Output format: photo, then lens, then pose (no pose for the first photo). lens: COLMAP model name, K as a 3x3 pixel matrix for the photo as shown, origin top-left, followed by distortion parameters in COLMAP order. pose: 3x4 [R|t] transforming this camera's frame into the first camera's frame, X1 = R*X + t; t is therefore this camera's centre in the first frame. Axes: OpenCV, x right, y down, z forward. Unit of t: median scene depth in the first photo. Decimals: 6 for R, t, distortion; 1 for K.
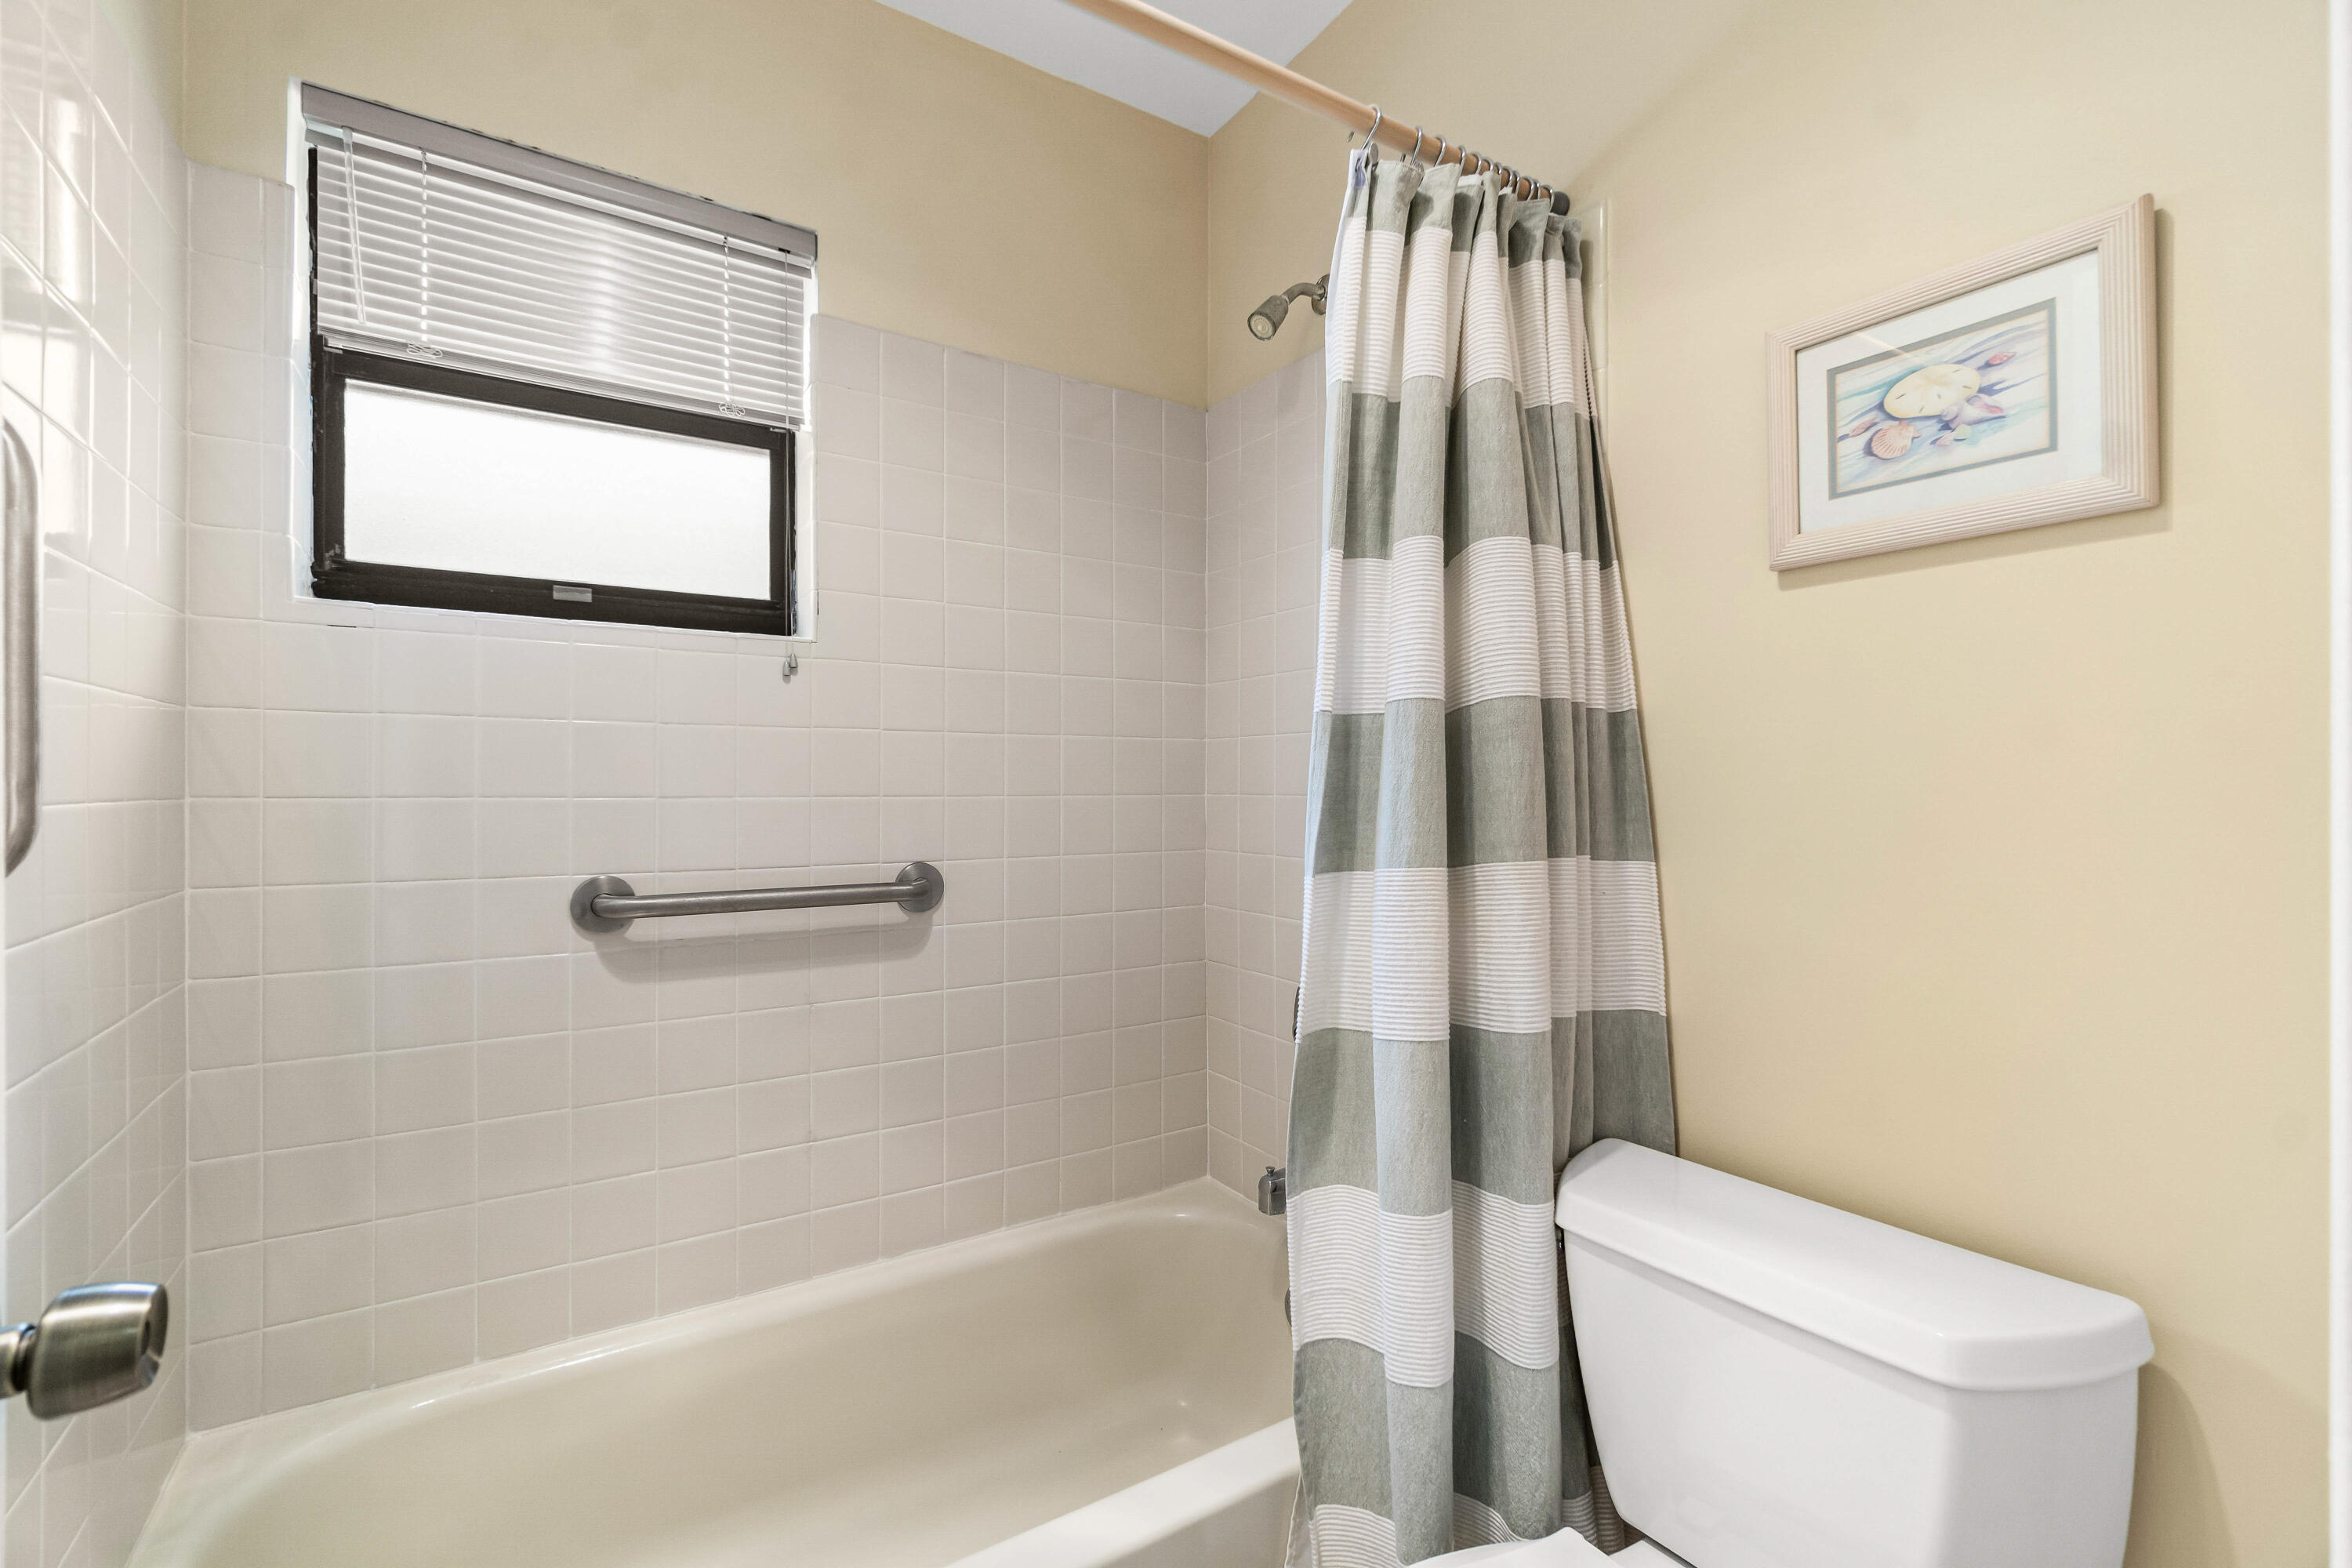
lens RADIAL K [[1042.6, 0, 1175.9], [0, 1042.6, 788.9], [0, 0, 1]] dist [0.002146, 0.000157]
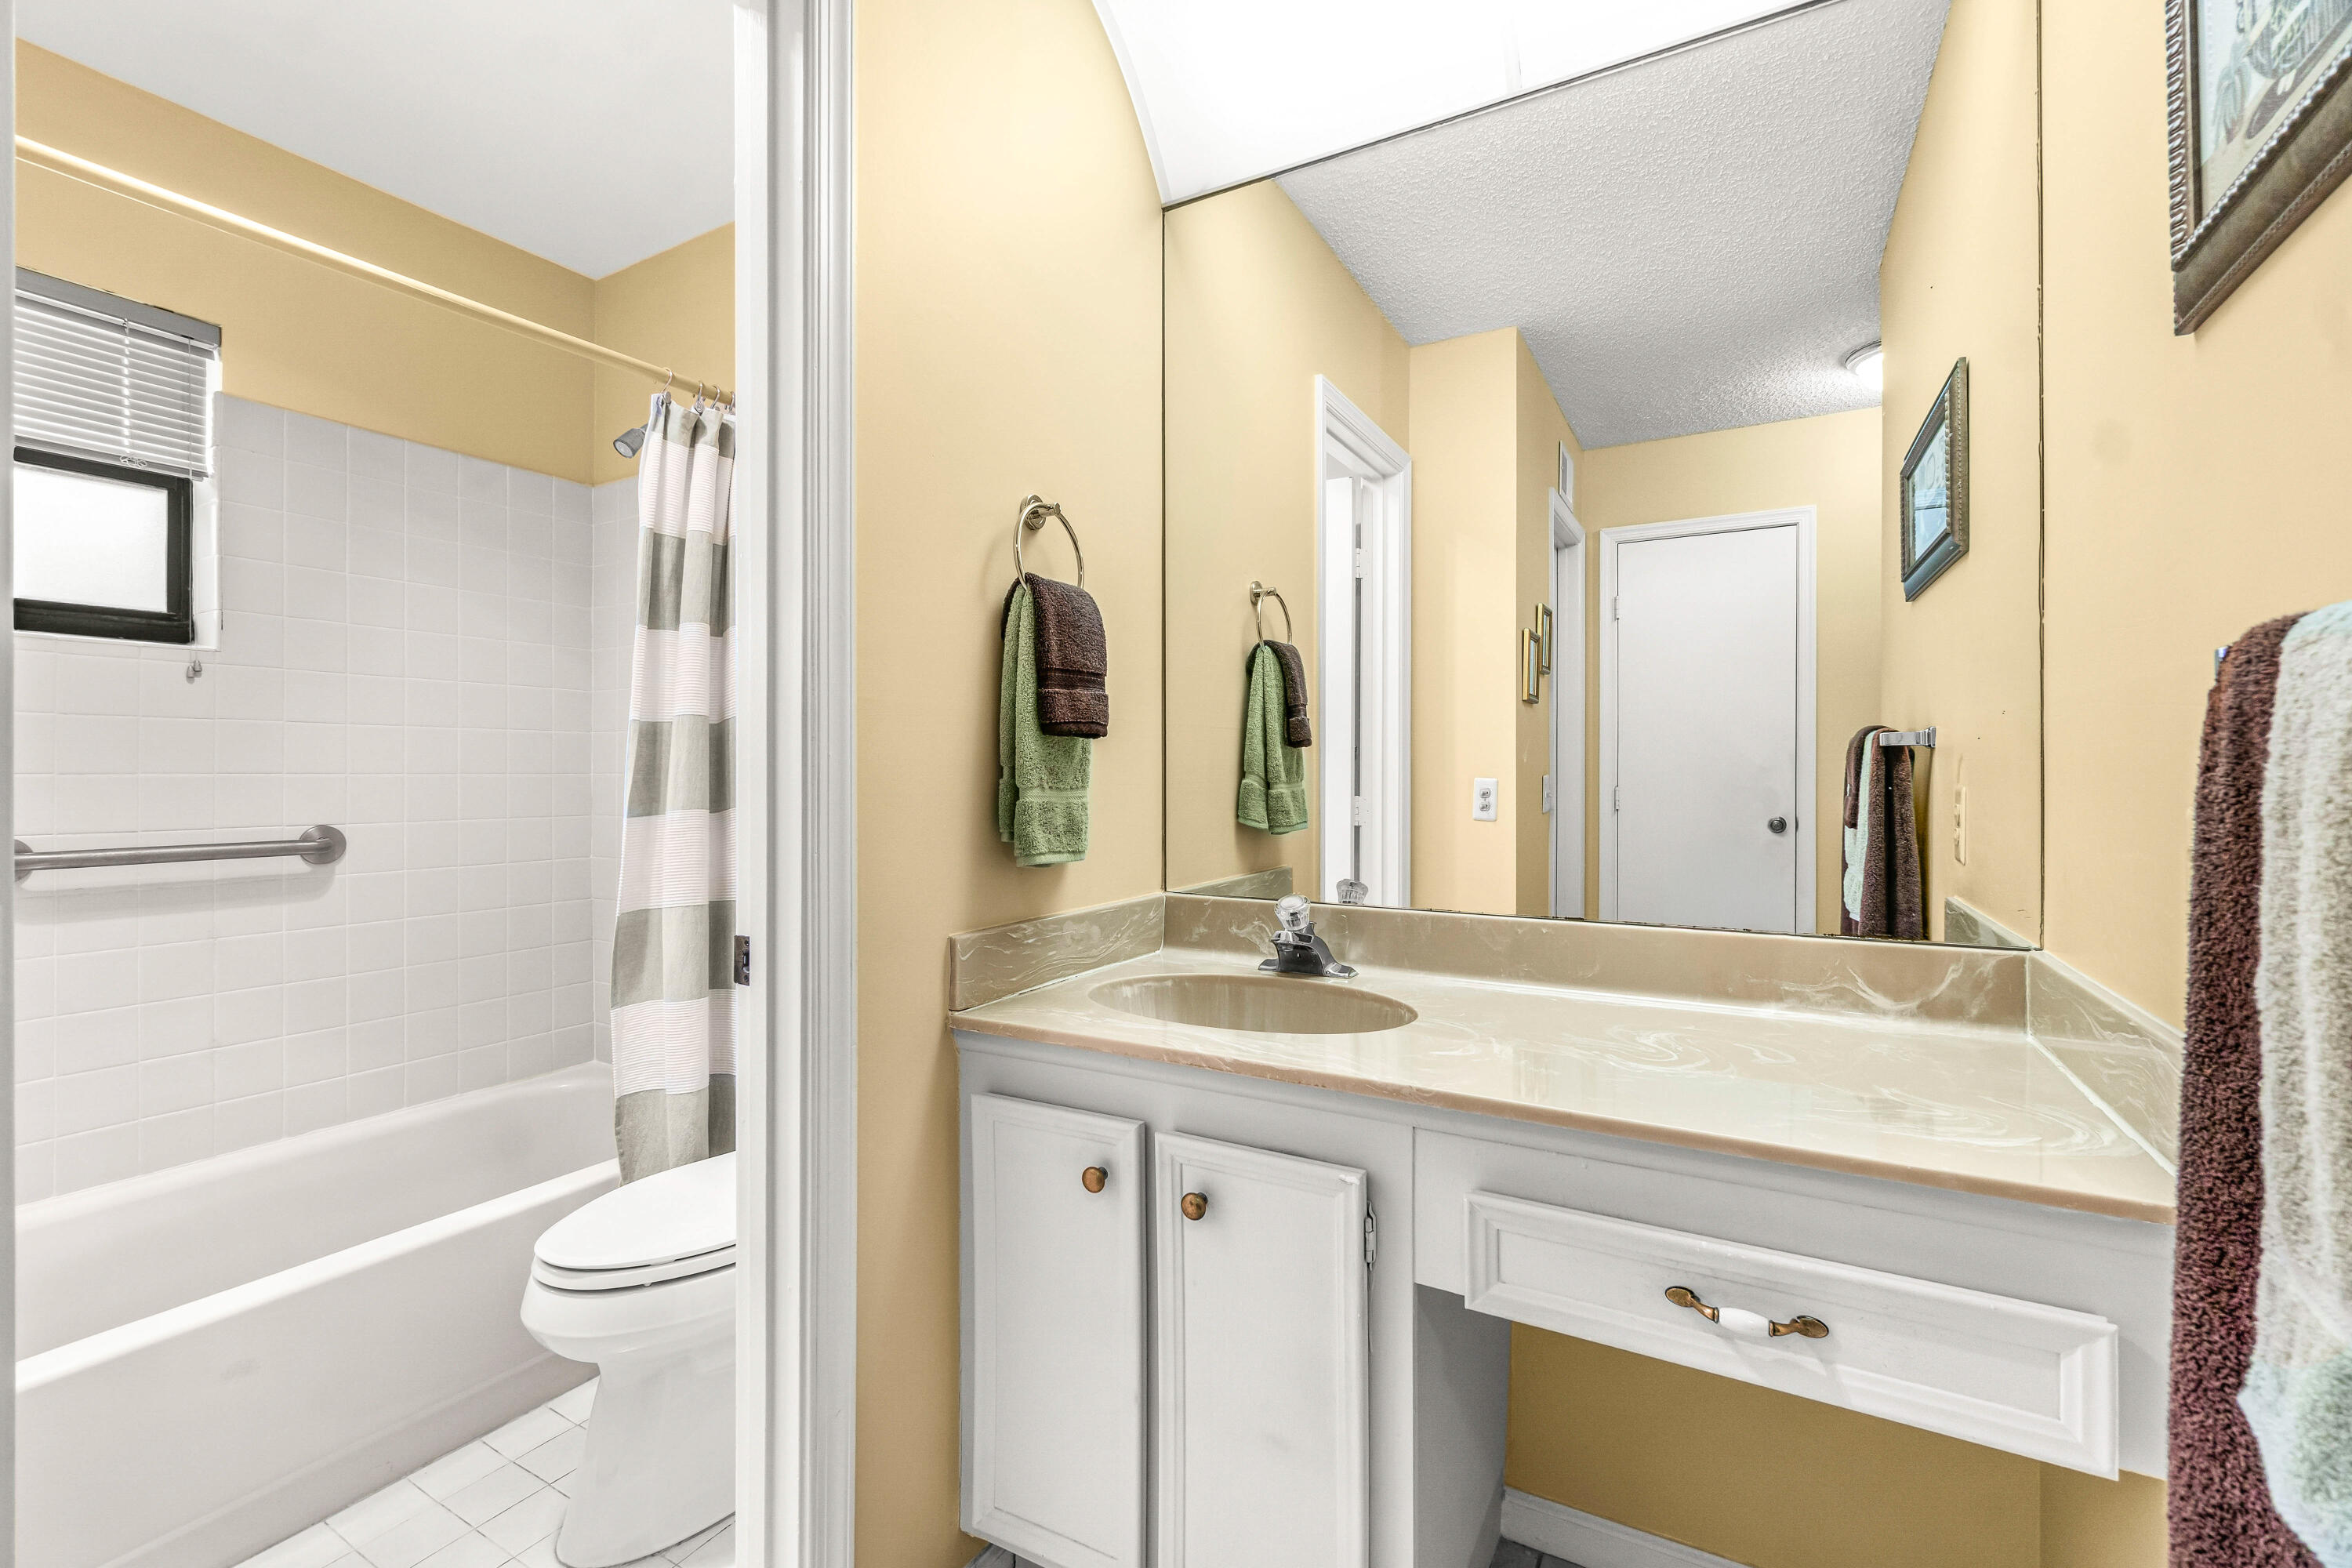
lens RADIAL K [[1012.2, 0, 1173.4], [0, 1012.2, 773.6], [0, 0, 1]] dist [-0.003295, 0.000502]
pose [[0.886121, -0.000992, 0.463453, 0.115587], [0.002332, 0.999995, -0.002317, 0.013849], [-0.463448, 0.003133, 0.886119, -0.640989]]
